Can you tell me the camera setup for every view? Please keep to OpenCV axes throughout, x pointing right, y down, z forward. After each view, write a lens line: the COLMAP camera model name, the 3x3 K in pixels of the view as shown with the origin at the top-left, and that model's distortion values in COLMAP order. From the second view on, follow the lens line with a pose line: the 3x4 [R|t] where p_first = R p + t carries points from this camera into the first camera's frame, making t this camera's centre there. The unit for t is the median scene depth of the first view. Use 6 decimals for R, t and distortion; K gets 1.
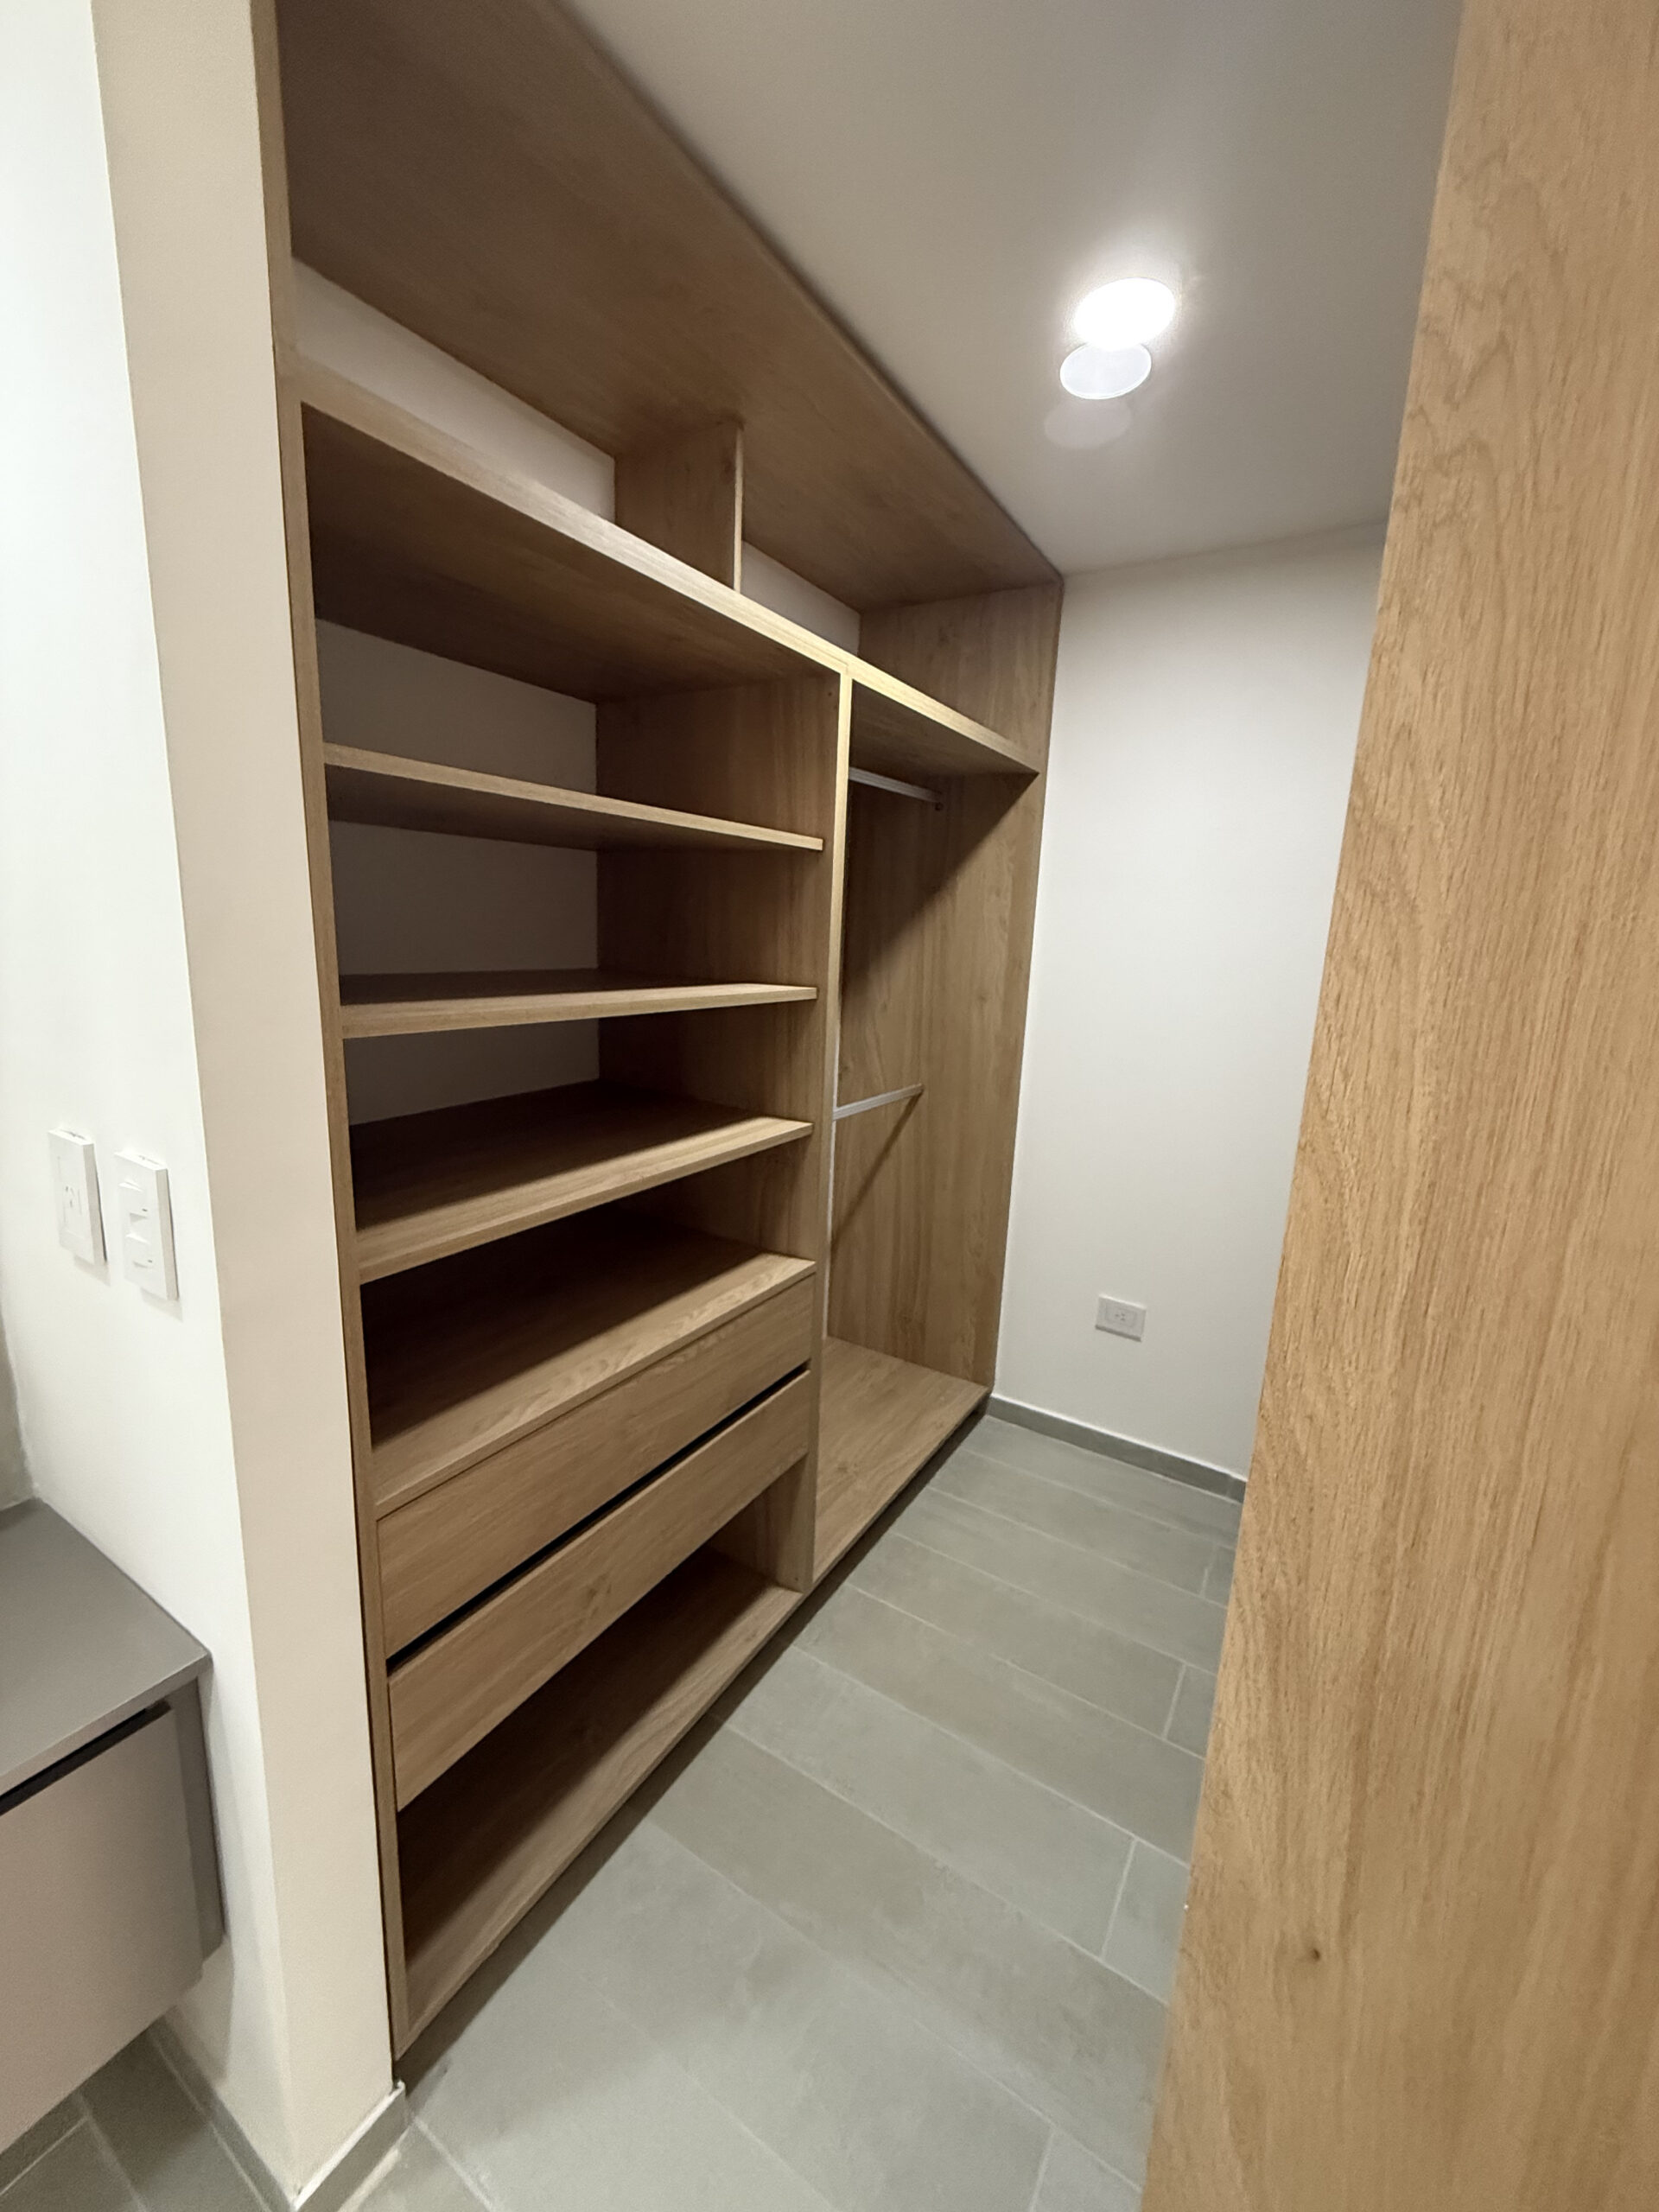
lens RADIAL K [[883.9, 0, 832.4], [0, 883.9, 1099.1], [0, 0, 1]] dist [0.001935, -0.000045]
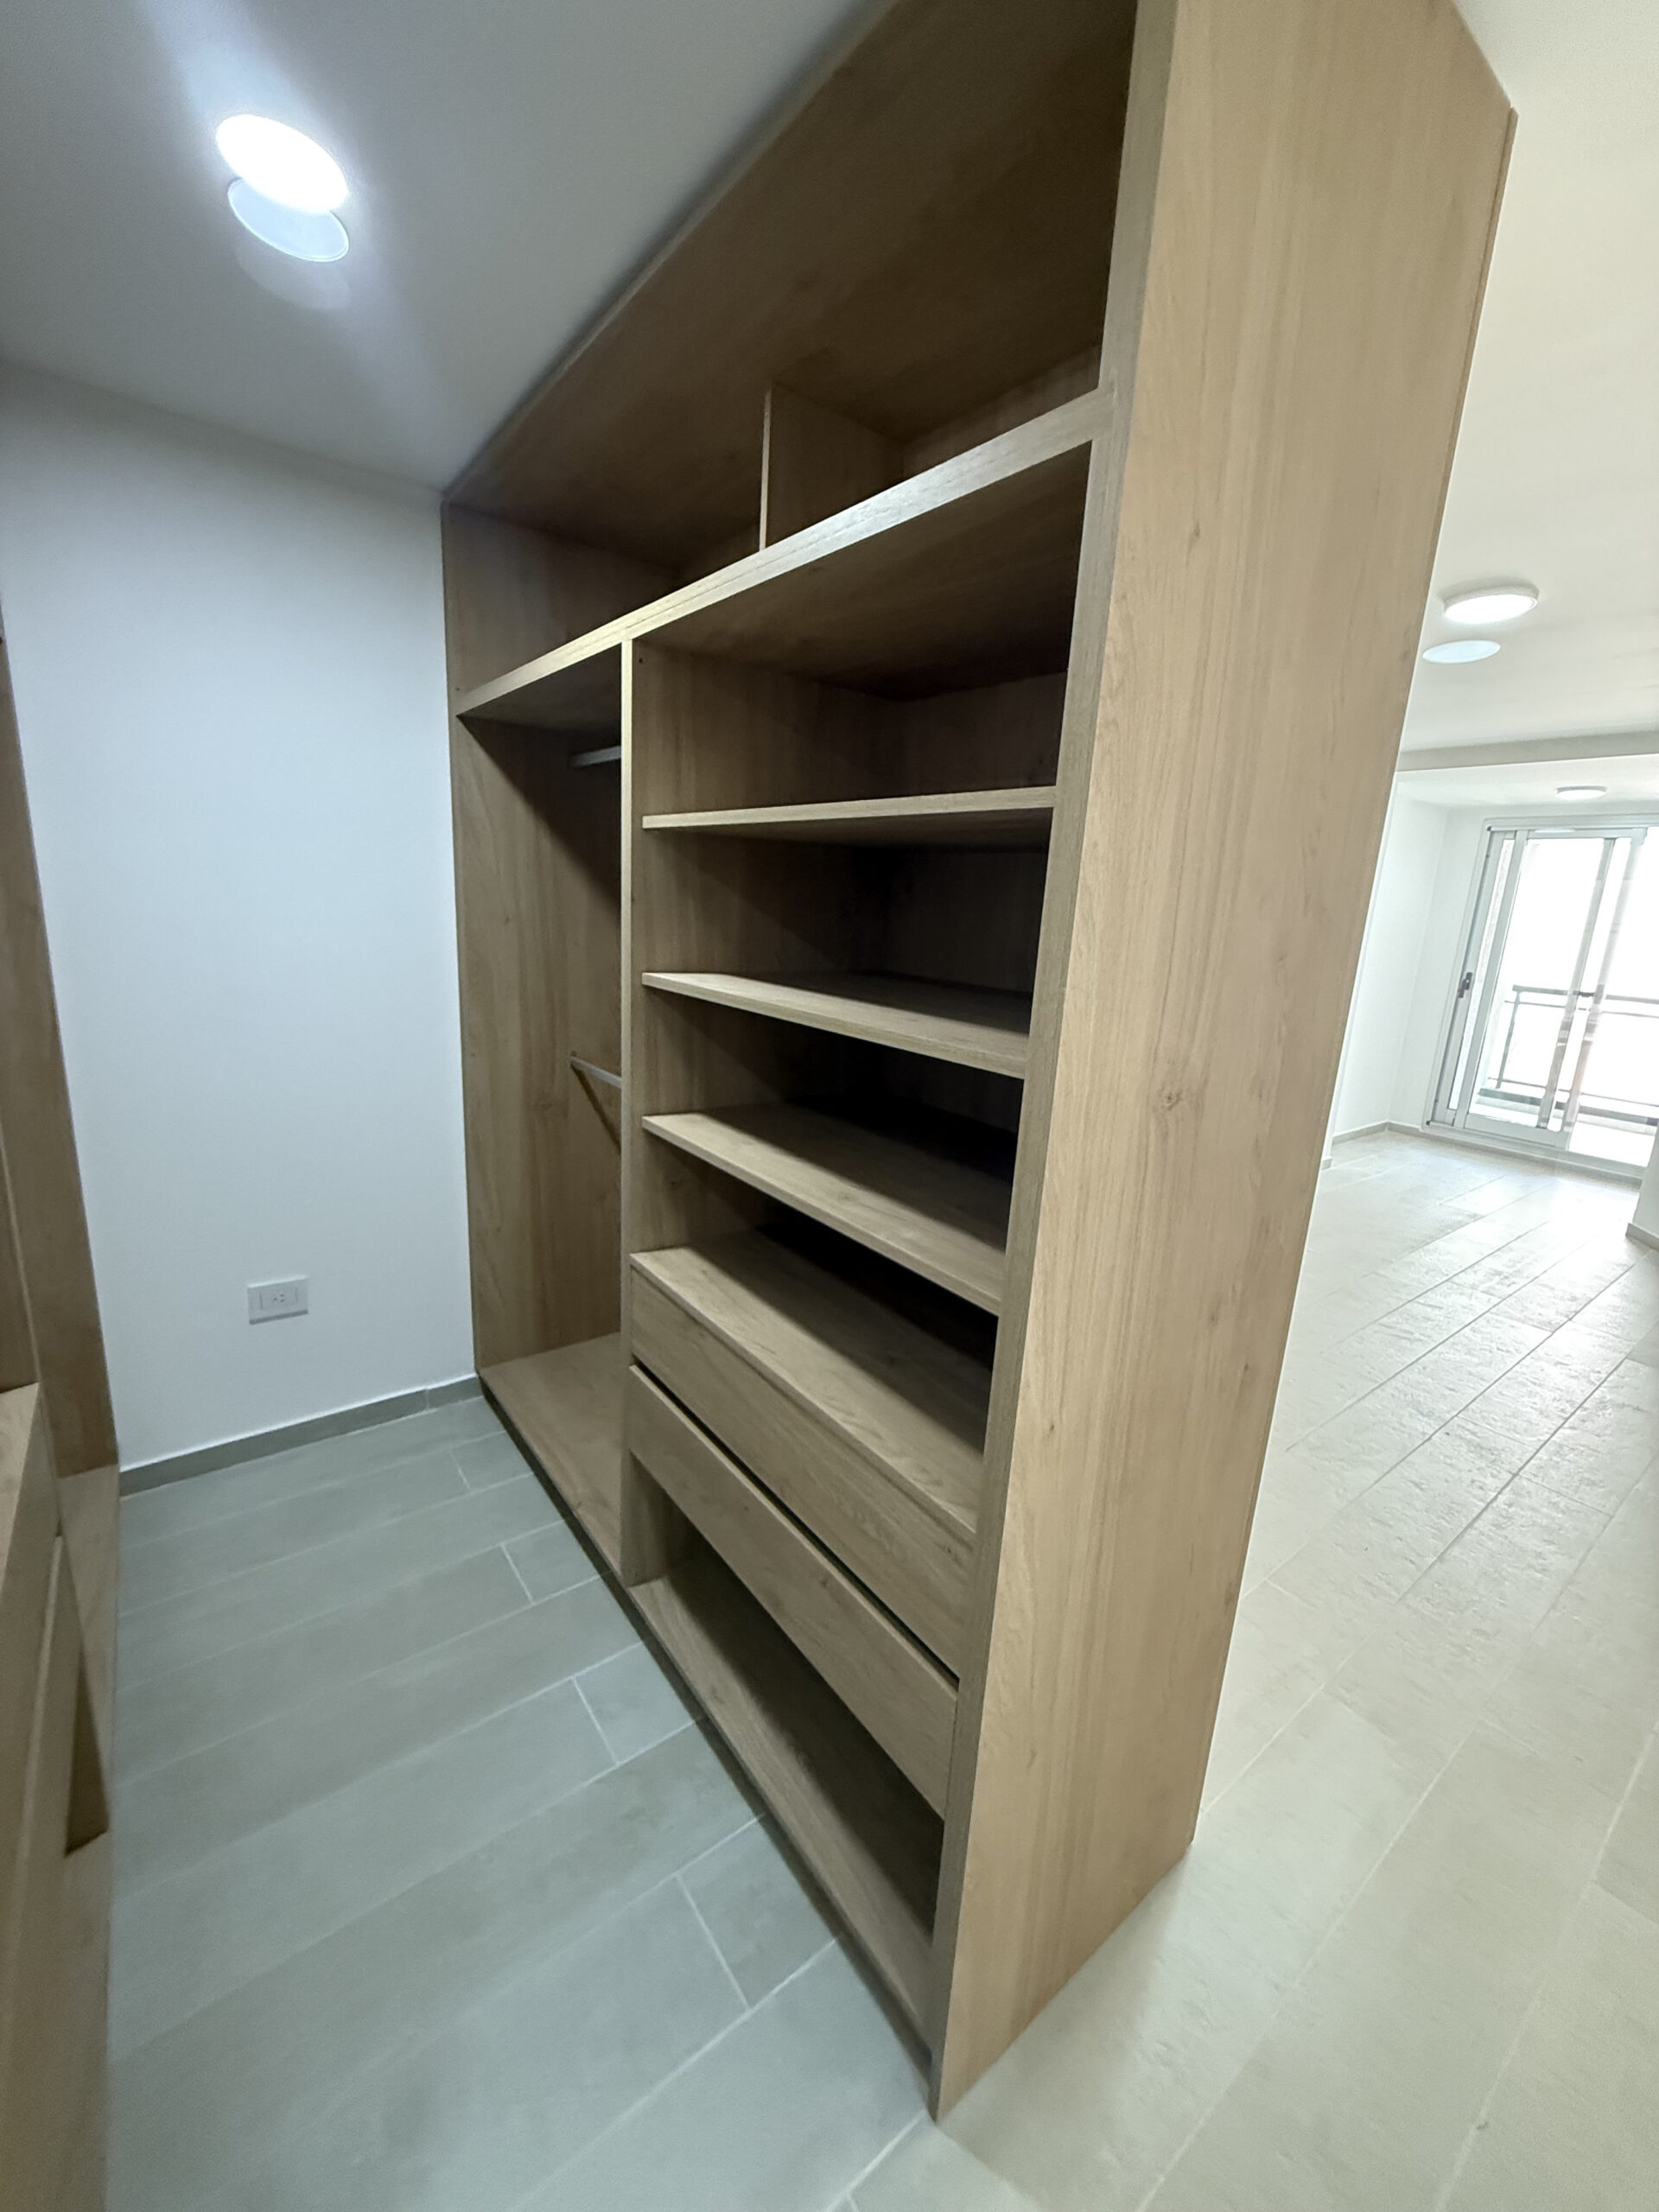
lens RADIAL K [[883.9, 0, 832.4], [0, 883.9, 1099.1], [0, 0, 1]] dist [0.001935, -0.000045]
pose [[0.355167, -0.229664, 0.906152, -1.464399], [0.139819, 0.971498, 0.191424, -0.274545], [-0.924287, 0.058710, 0.377155, 0.712078]]
